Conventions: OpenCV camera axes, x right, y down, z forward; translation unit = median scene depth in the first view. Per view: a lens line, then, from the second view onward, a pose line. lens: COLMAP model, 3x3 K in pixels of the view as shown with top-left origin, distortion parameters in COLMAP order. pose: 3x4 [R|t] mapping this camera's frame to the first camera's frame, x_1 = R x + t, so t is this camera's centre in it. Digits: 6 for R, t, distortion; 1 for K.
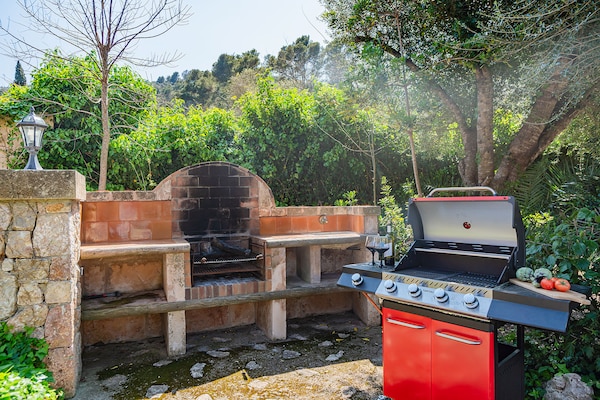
lens RADIAL K [[392.6, 0, 298.7], [0, 392.6, 199.5], [0, 0, 1]] dist [0.004526, 0.001650]
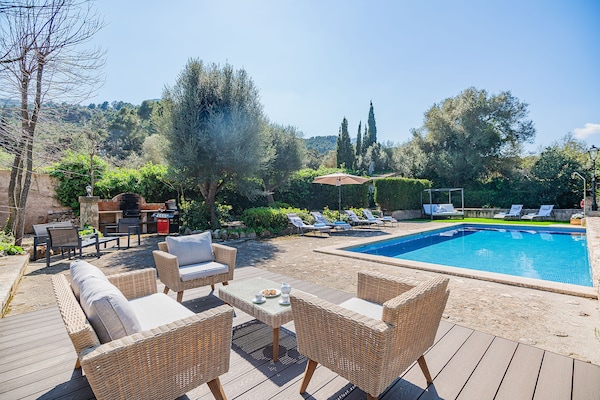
lens RADIAL K [[262.6, 0, 298.6], [0, 262.6, 198.7], [0, 0, 1]] dist [-0.001616, 0.000084]
pose [[0.944170, 0.012065, 0.329238, 0.424772], [-0.009450, 0.999910, -0.009543, -0.015859], [-0.329323, 0.005899, 0.944199, -1.664790]]
